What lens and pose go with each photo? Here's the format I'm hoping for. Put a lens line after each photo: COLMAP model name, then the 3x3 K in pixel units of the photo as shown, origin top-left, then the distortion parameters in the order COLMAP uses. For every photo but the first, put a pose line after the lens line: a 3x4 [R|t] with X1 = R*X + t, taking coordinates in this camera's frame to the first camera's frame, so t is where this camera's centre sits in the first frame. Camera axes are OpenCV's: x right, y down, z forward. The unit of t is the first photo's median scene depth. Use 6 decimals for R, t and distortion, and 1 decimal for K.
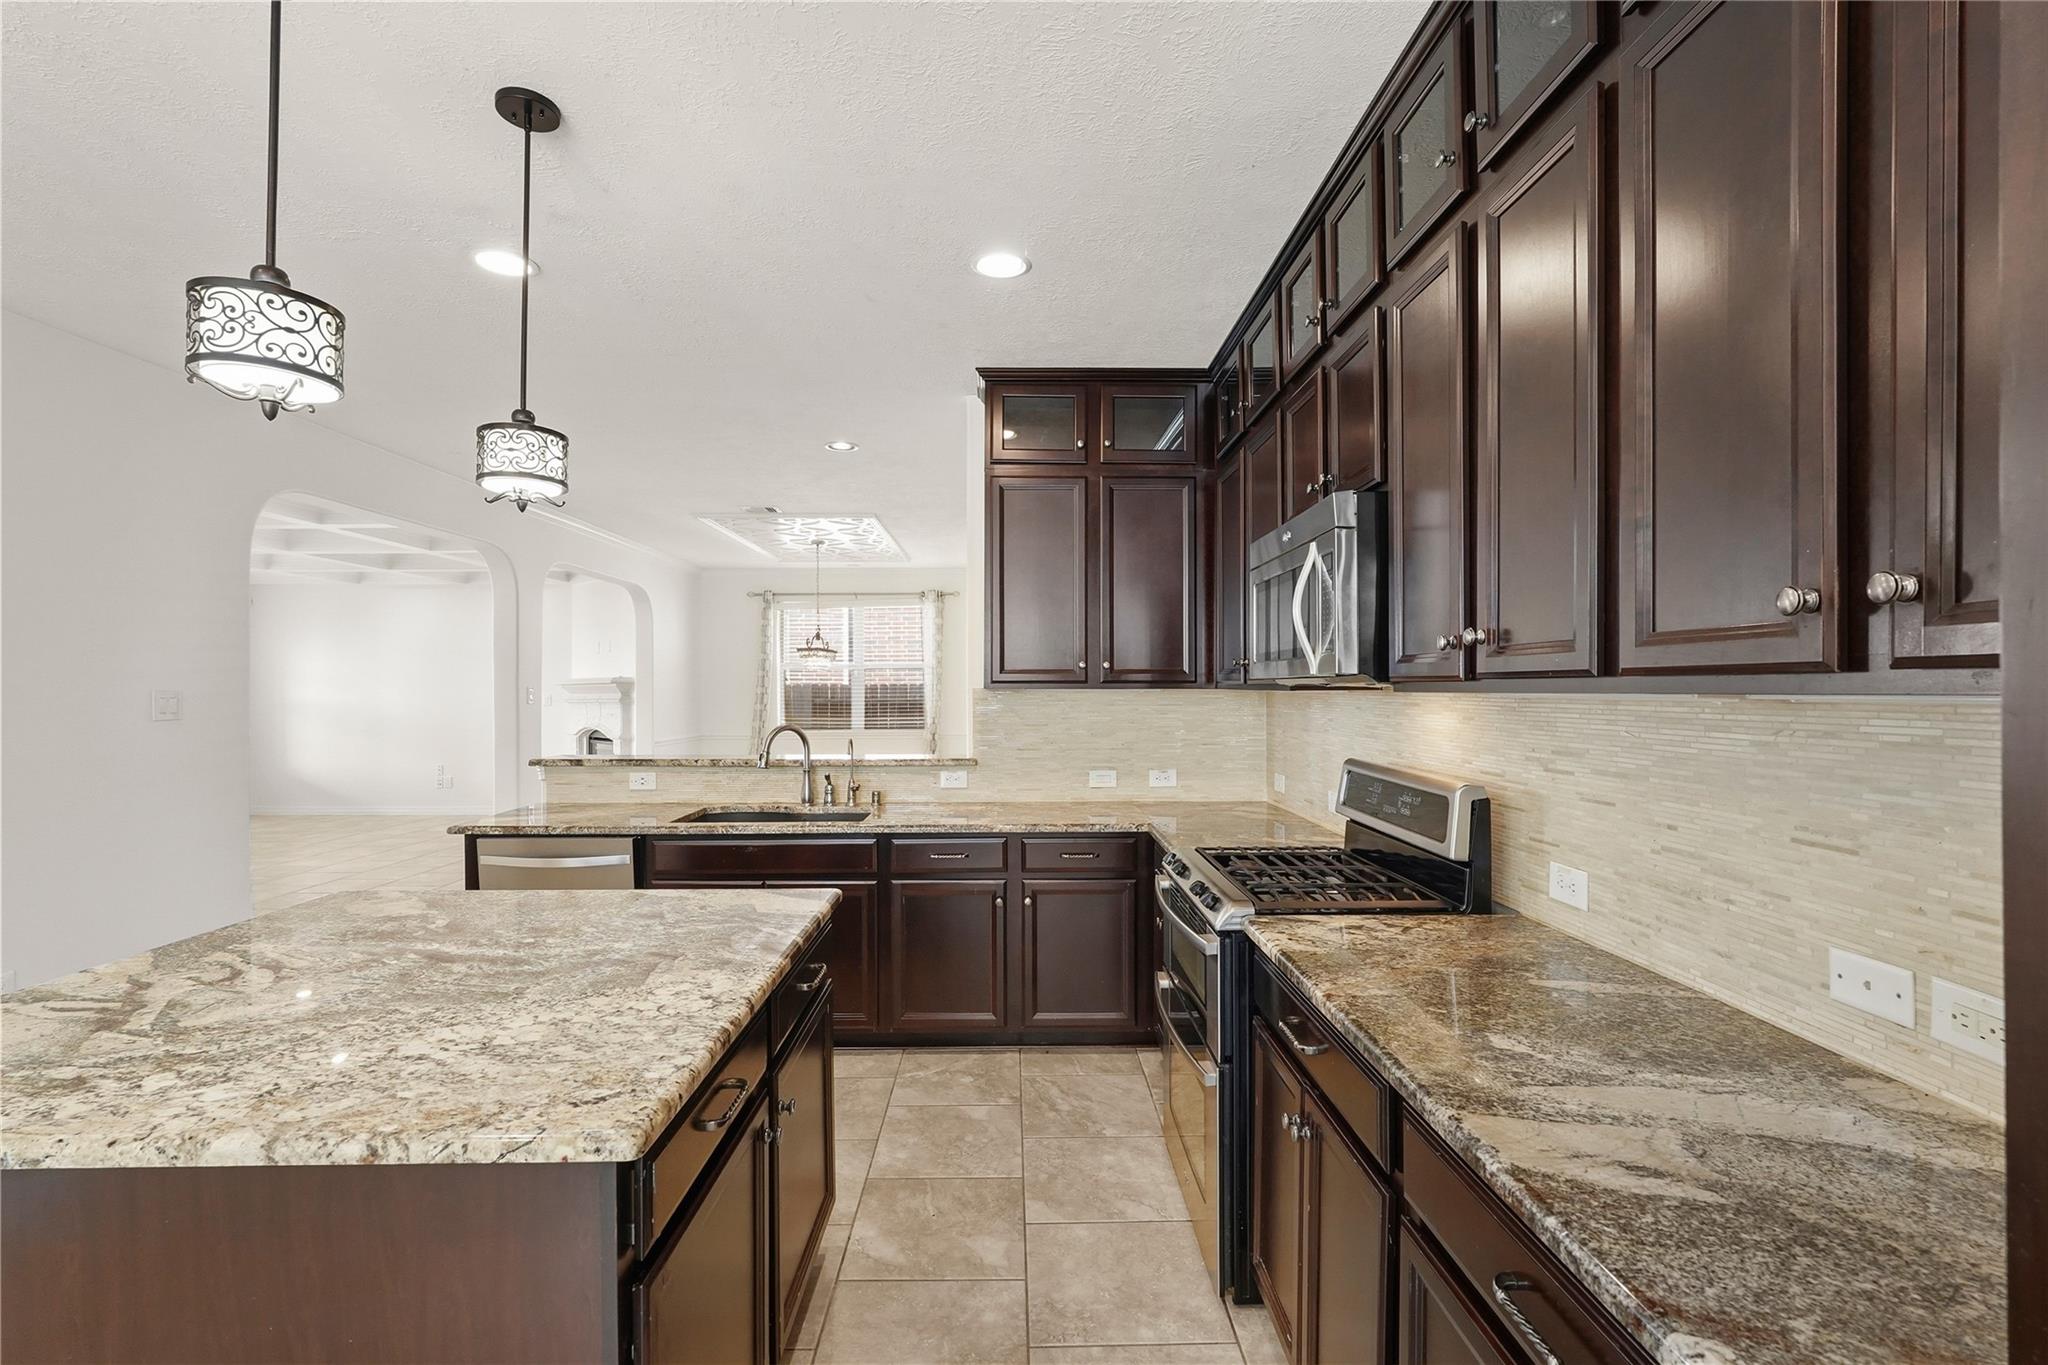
lens RADIAL K [[906.2, 0, 1000.2], [0, 906.2, 694.5], [0, 0, 1]] dist [-0.021837, 0.008405]
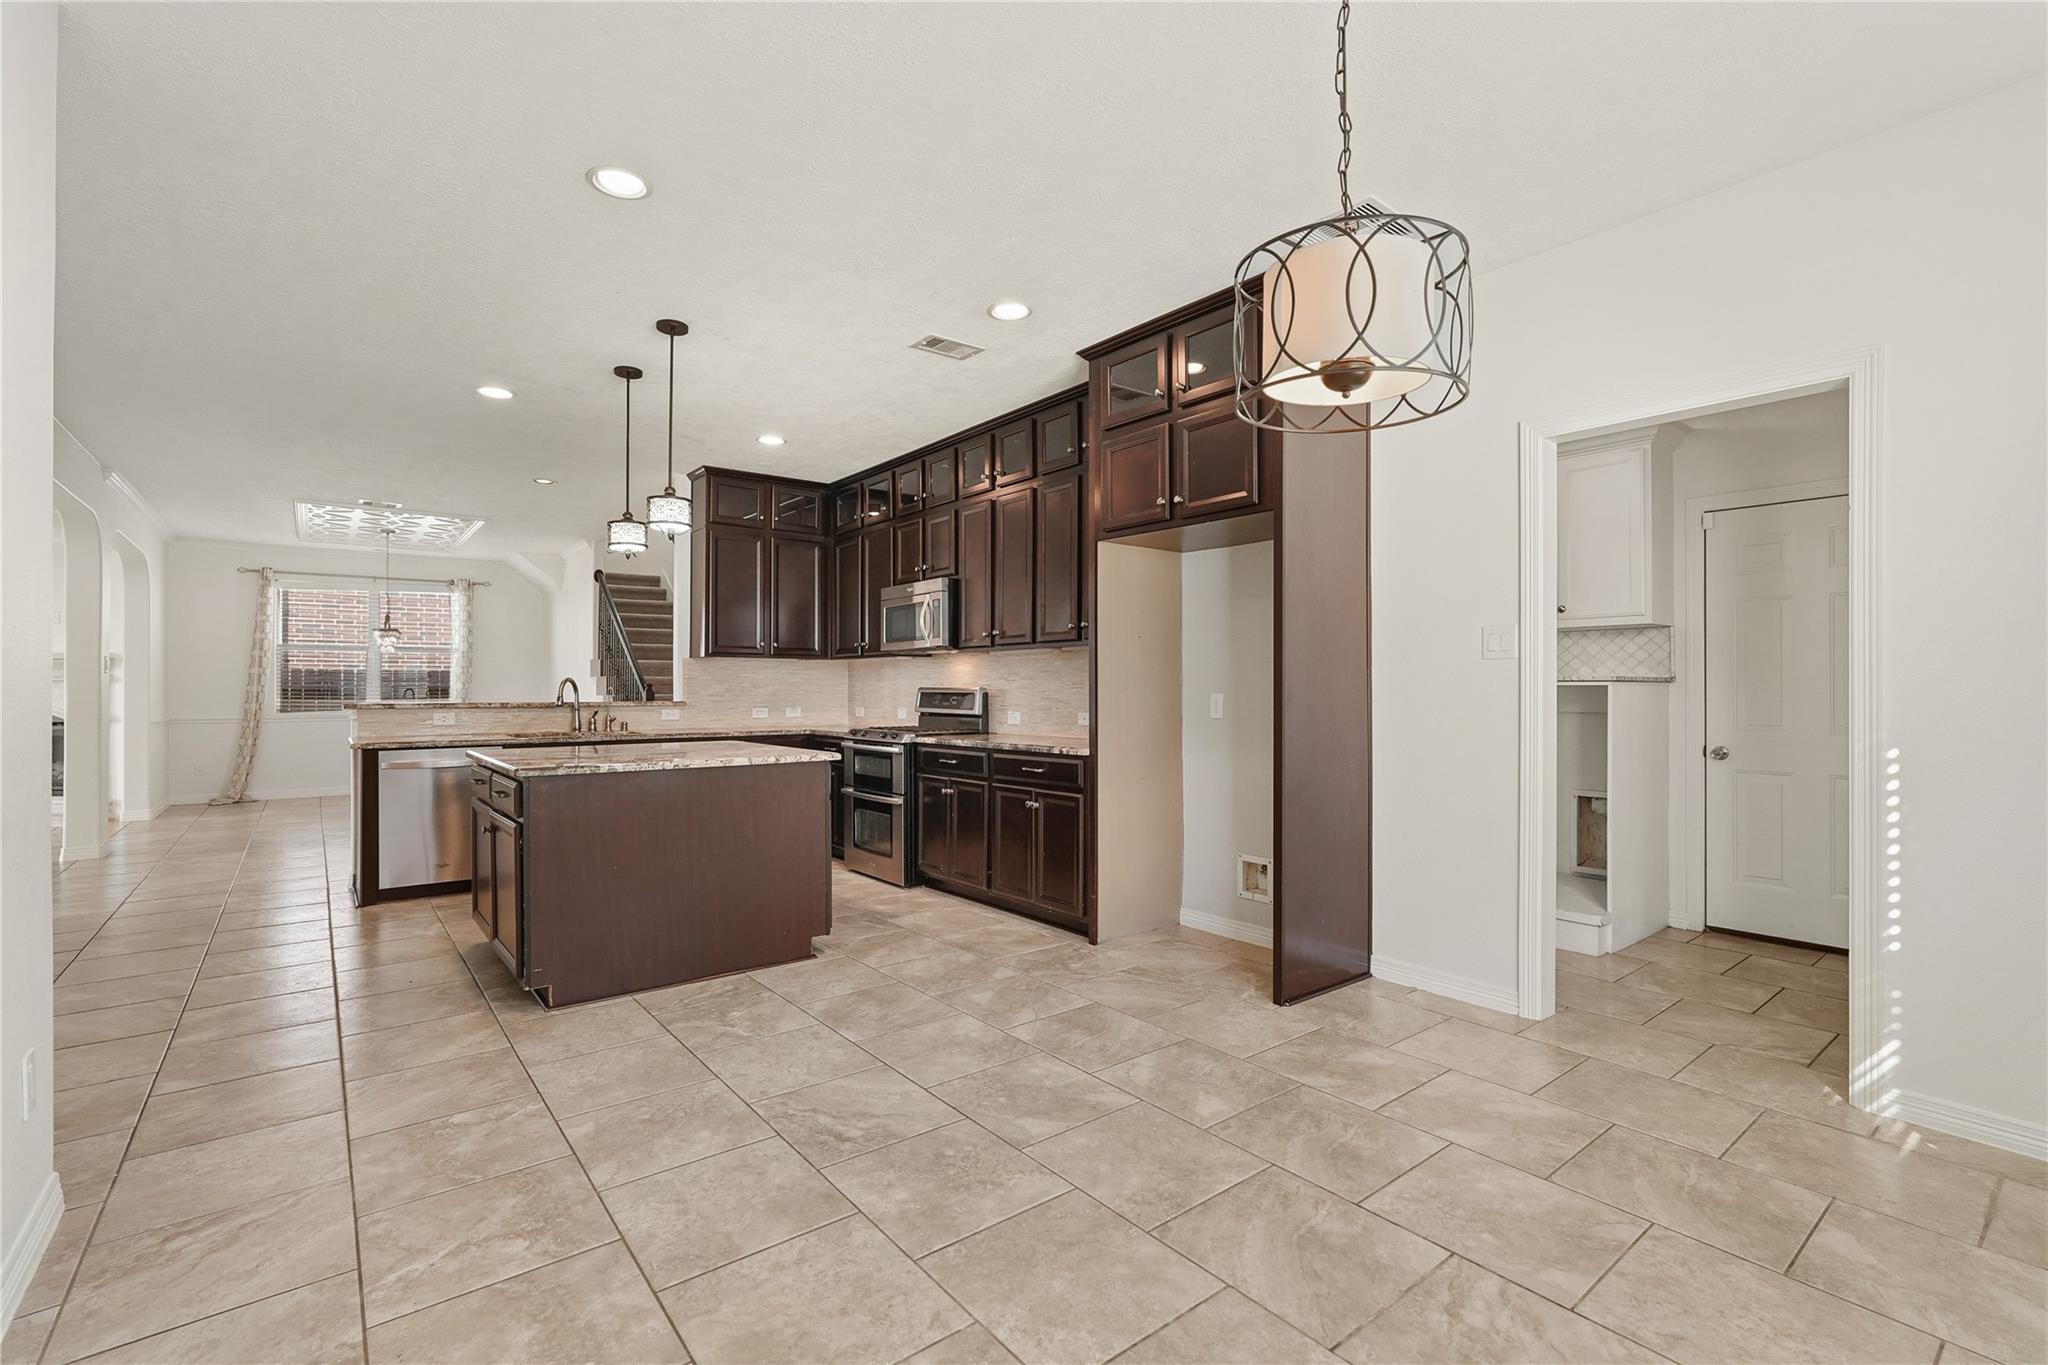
lens RADIAL K [[906.2, 0, 1005.1], [0, 906.2, 682.4], [0, 0, 1]] dist [-0.021837, 0.008405]
pose [[0.794799, 0.006449, 0.606839, -1.094636], [0.002371, 0.999903, -0.013732, 0.121468], [-0.606869, 0.012353, 0.794706, -1.238431]]
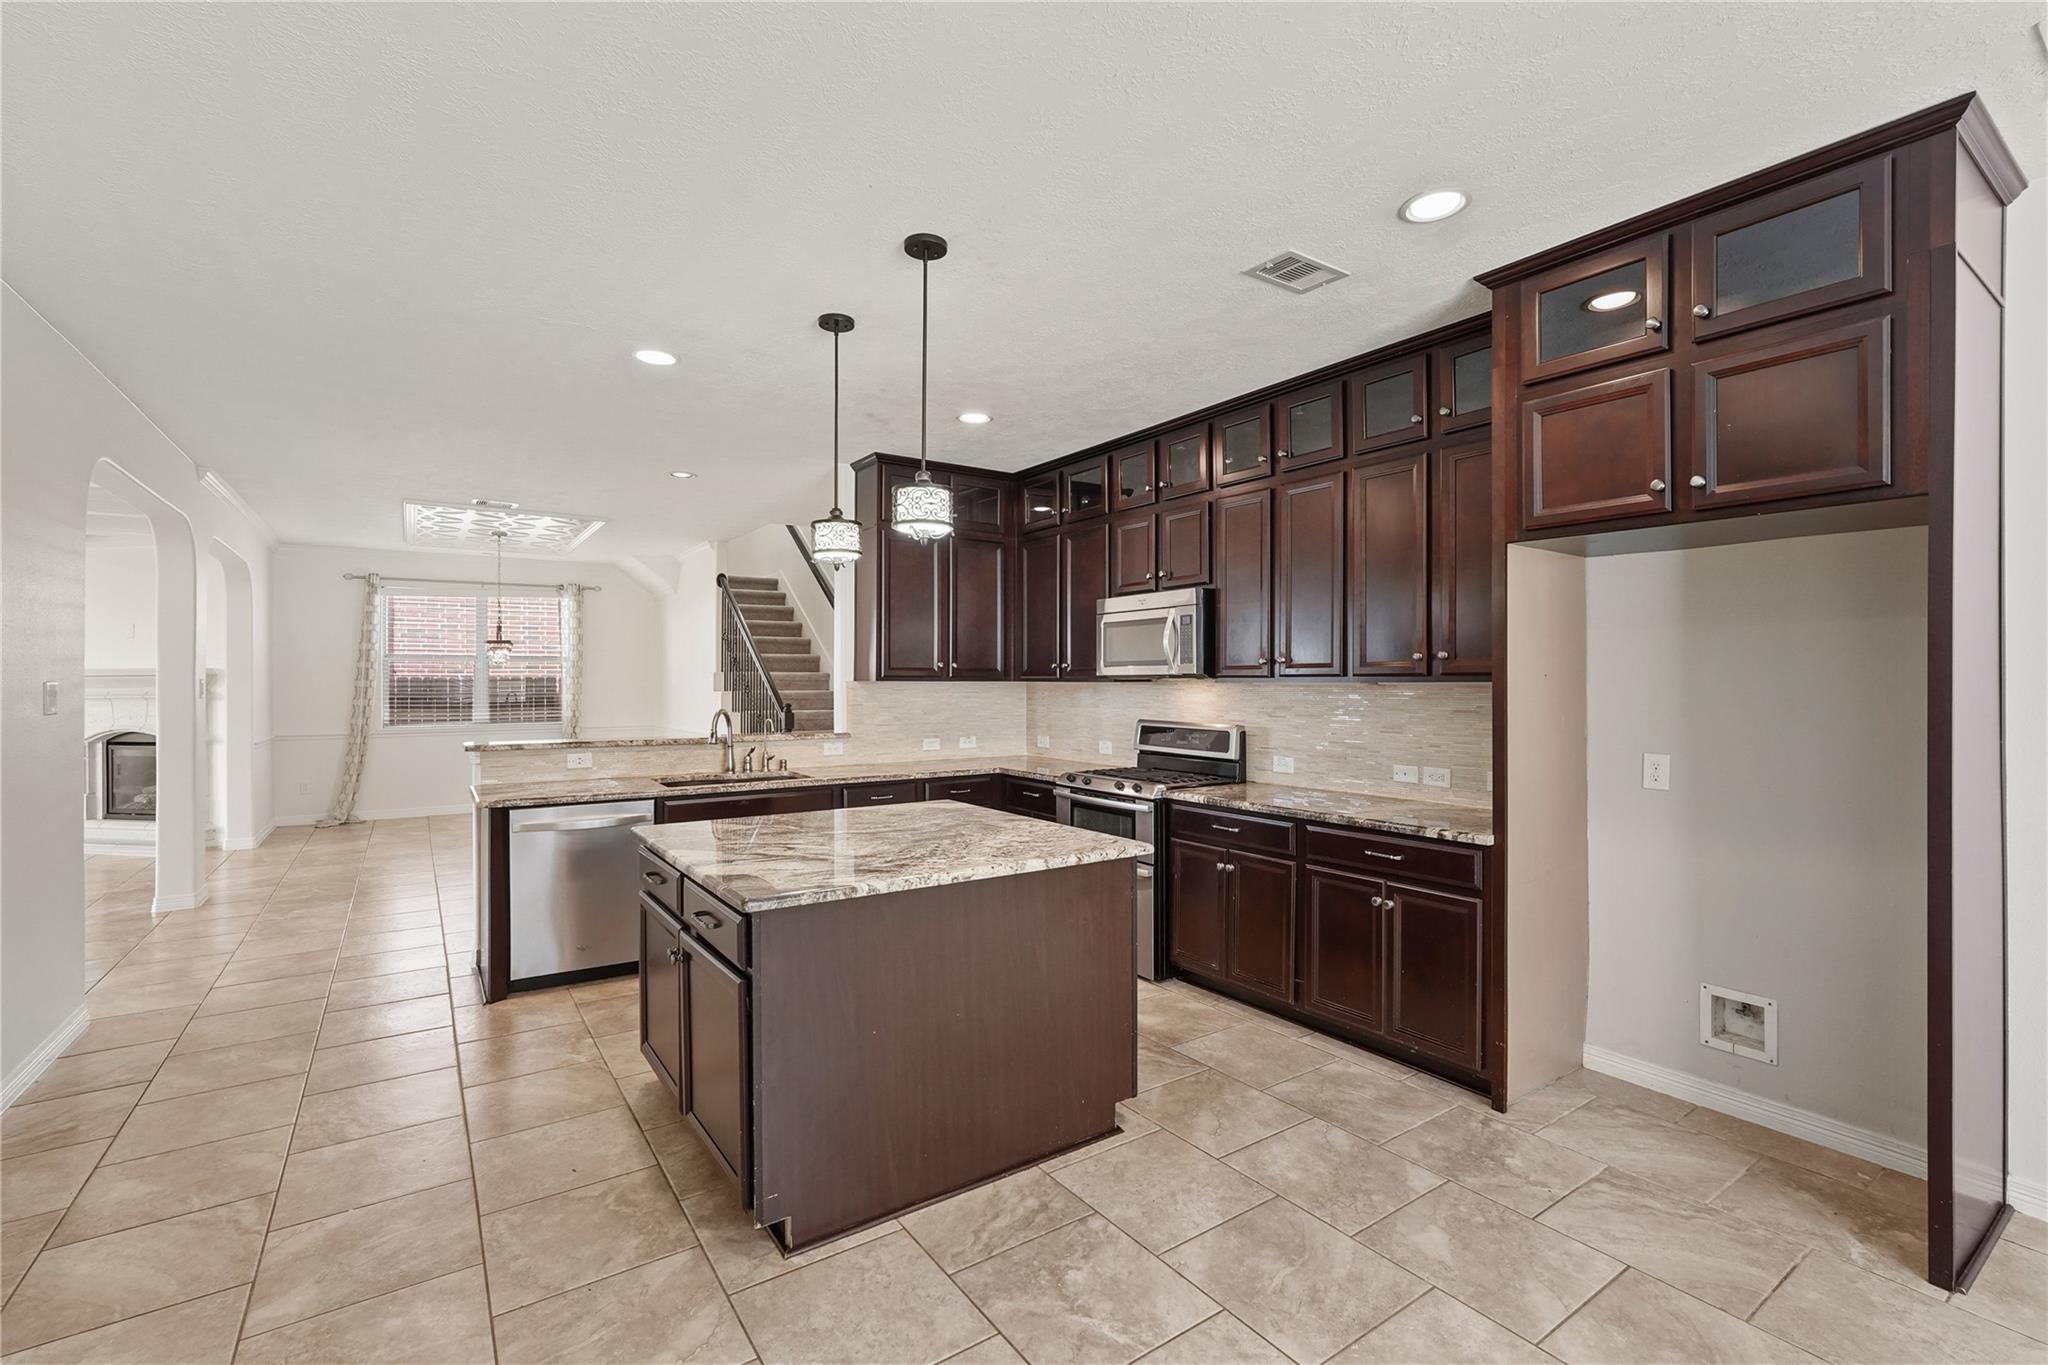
lens RADIAL K [[906.2, 0, 1017.9], [0, 906.2, 676.0], [0, 0, 1]] dist [-0.021837, 0.008405]
pose [[0.831937, 0.005556, 0.554842, -1.134062], [0.002473, 0.999903, -0.013721, 0.009833], [-0.554864, 0.012788, 0.831843, -0.530943]]
